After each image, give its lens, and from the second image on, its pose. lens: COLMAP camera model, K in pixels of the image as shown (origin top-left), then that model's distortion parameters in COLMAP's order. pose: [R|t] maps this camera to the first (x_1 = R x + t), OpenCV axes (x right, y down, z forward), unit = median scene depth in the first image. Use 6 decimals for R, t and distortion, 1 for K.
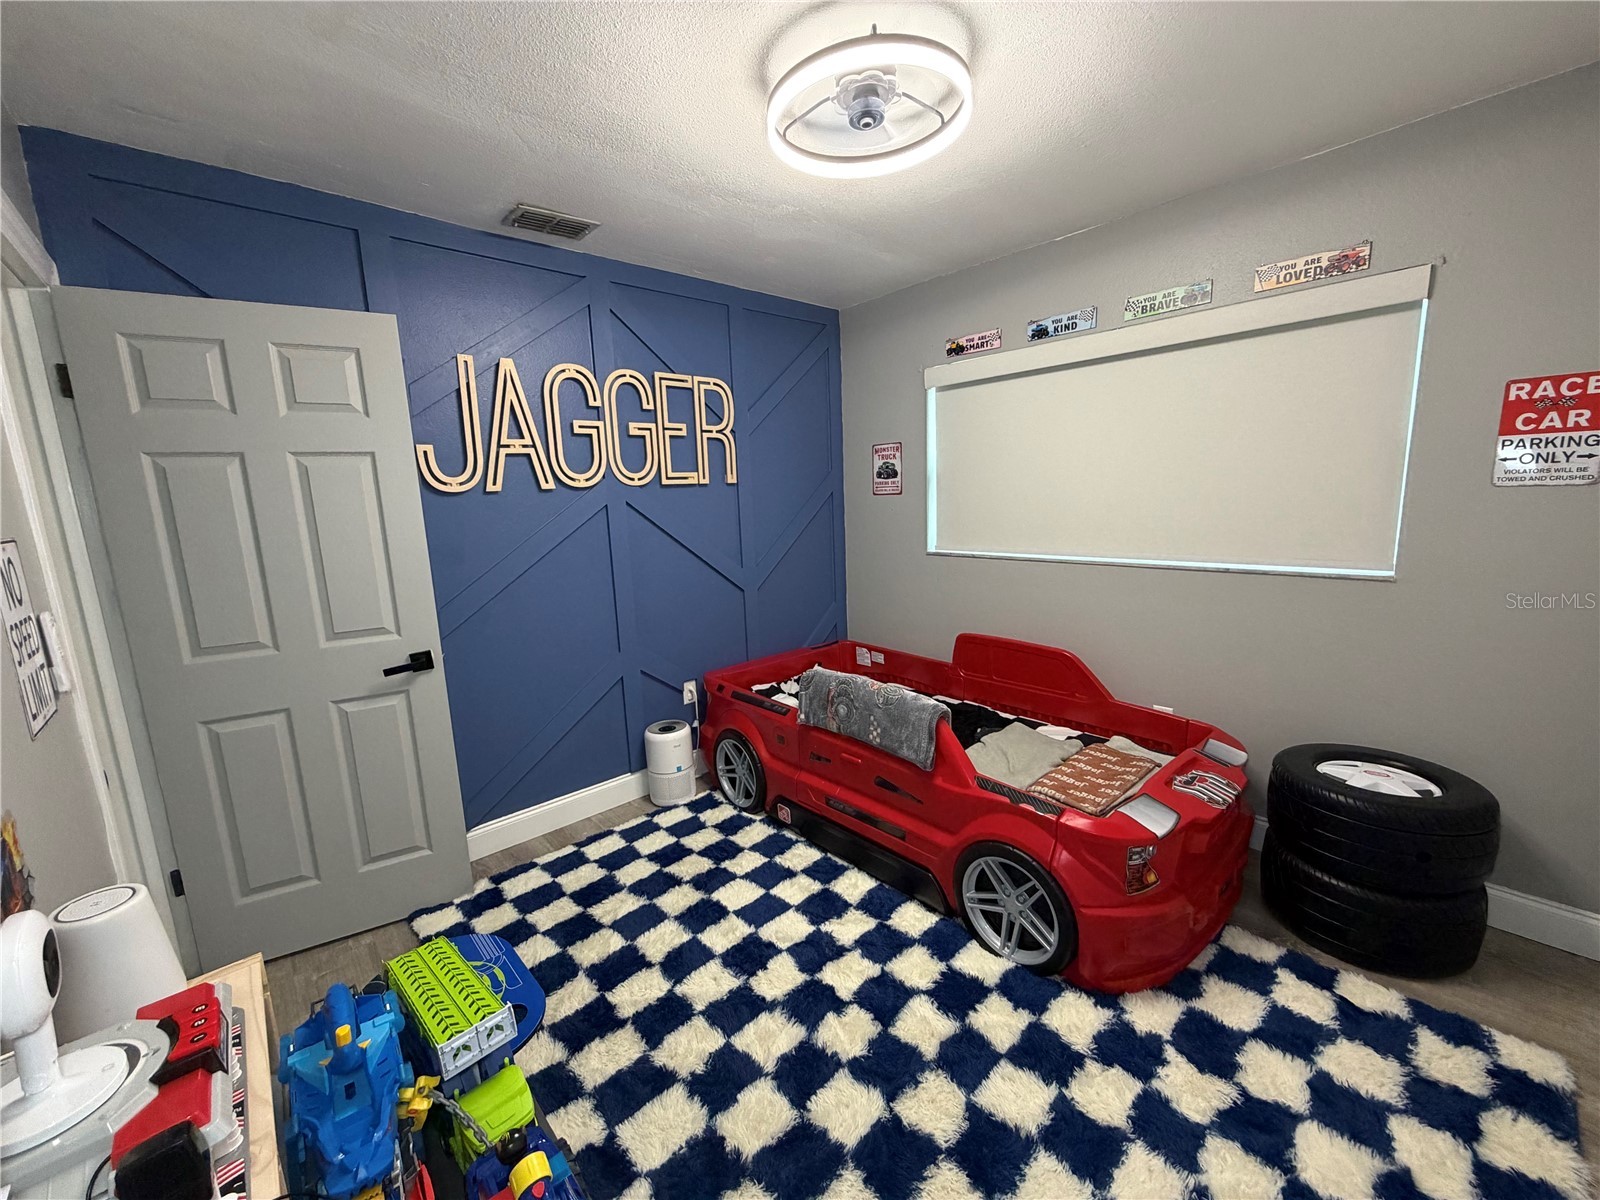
lens RADIAL K [[637.4, 0, 796.5], [0, 637.4, 602.1], [0, 0, 1]] dist [0.000830, -0.000046]
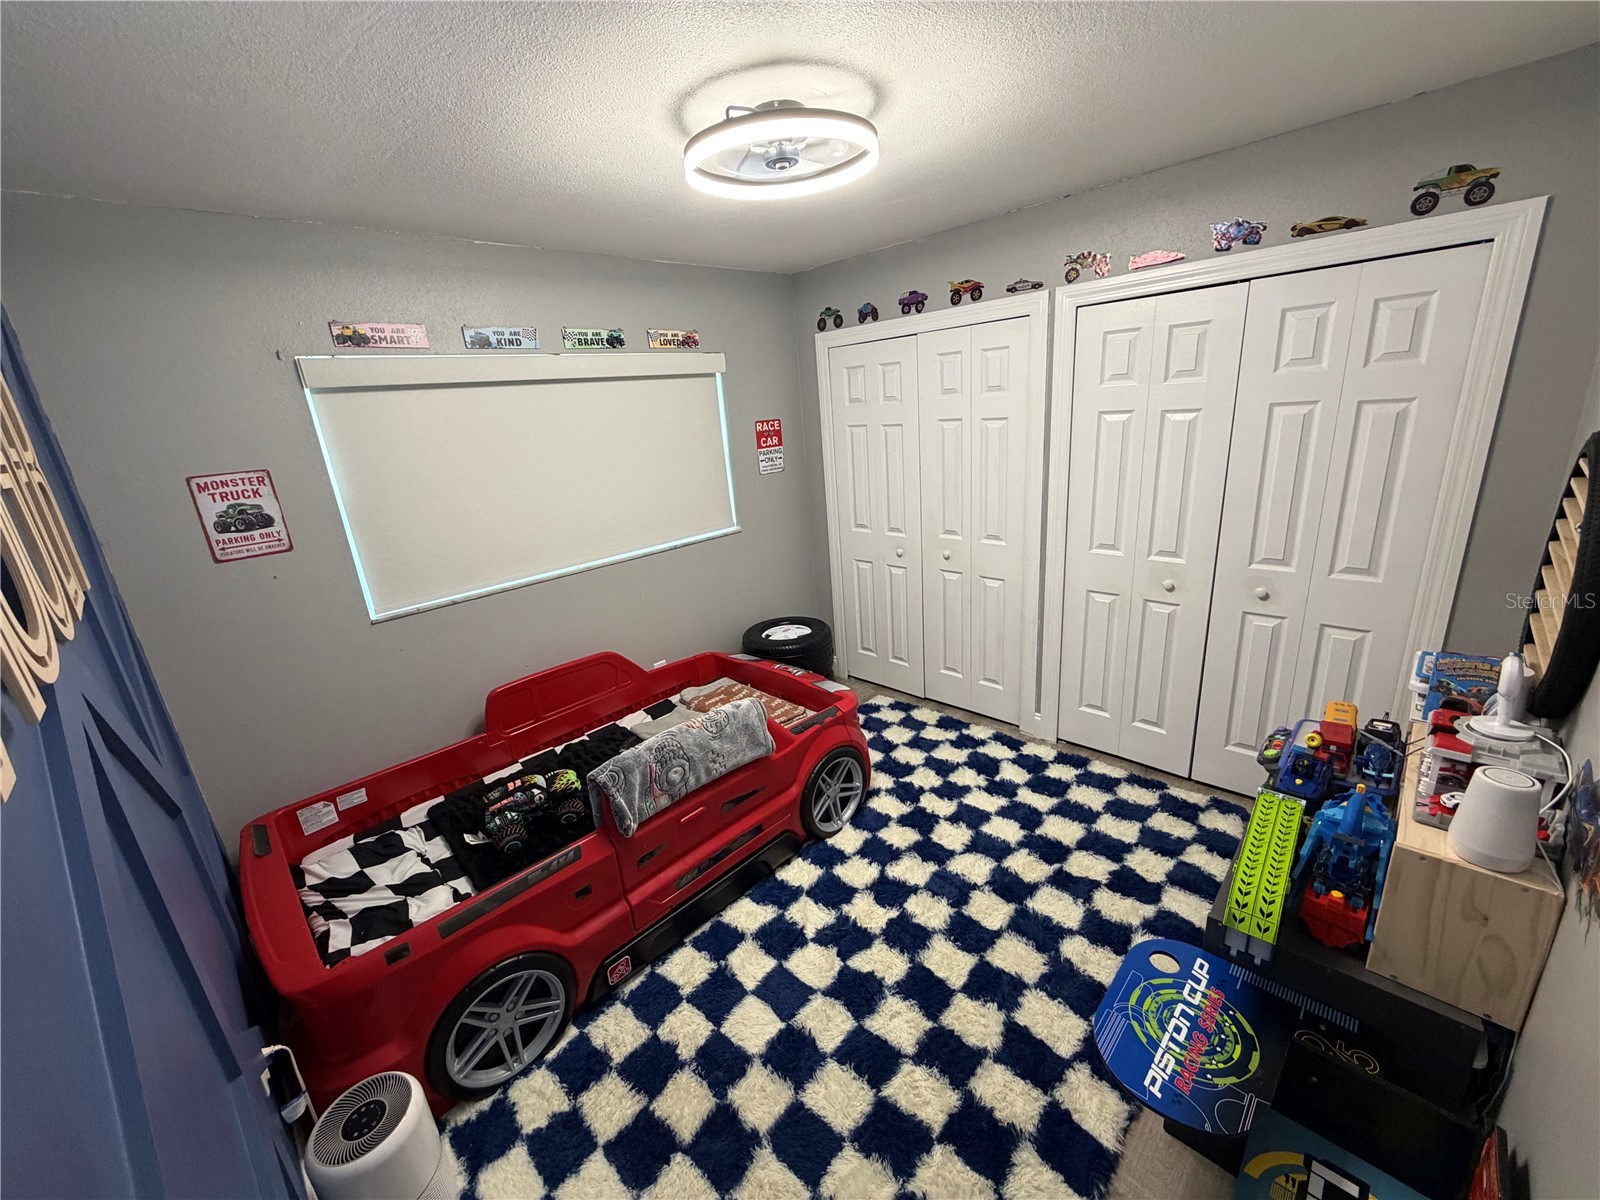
lens RADIAL K [[637.4, 0, 796.5], [0, 637.4, 602.1], [0, 0, 1]] dist [0.000830, -0.000046]
pose [[-0.057348, -0.250496, 0.966418, -0.771507], [0.254783, 0.932285, 0.256768, -0.246445], [-0.965296, 0.260951, 0.010358, 0.824200]]
